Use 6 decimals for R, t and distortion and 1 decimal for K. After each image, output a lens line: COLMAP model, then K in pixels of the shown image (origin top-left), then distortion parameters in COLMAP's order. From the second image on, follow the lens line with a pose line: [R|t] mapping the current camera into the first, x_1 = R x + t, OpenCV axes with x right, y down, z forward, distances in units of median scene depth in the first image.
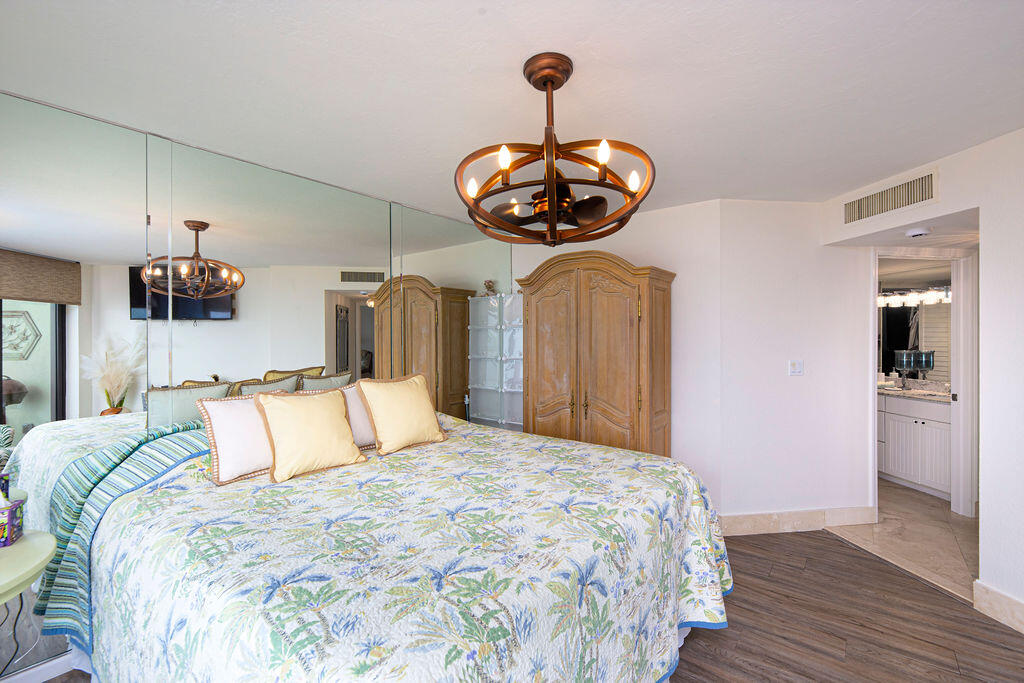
lens RADIAL K [[437.9, 0, 511.9], [0, 437.9, 321.4], [0, 0, 1]] dist [-0.000199, -0.000062]
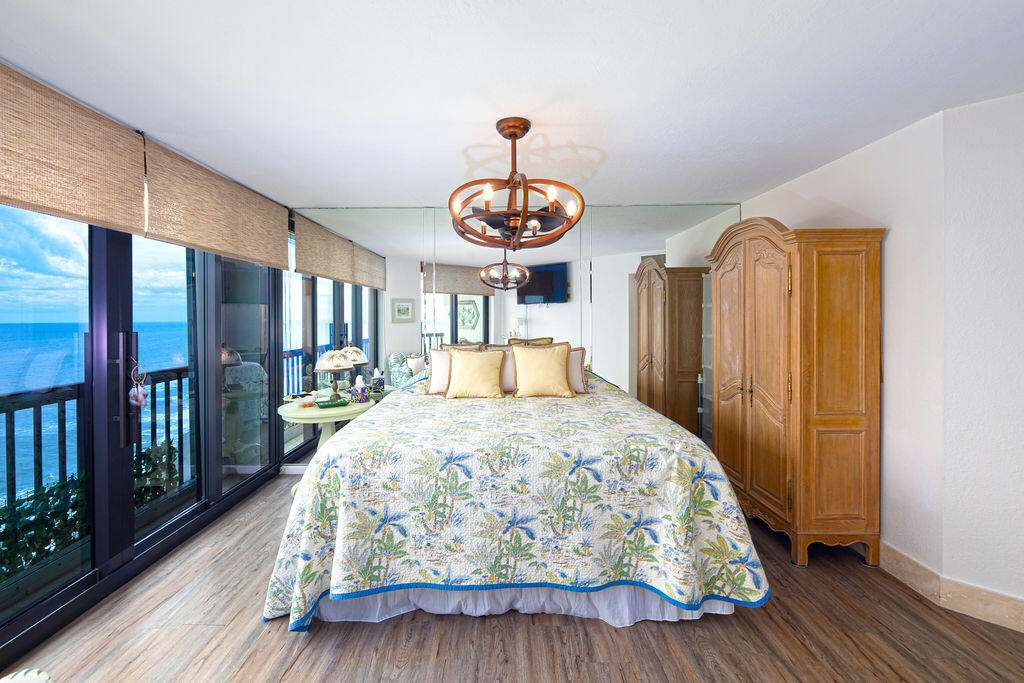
lens RADIAL K [[457.1, 0, 508.7], [0, 457.1, 311.1], [0, 0, 1]] dist [-0.000302, -0.000361]
pose [[0.618398, -0.009216, -0.785811, 0.621683], [0.027776, 0.999563, 0.010136, 0.005054], [0.785374, -0.028095, 0.618384, 0.043200]]
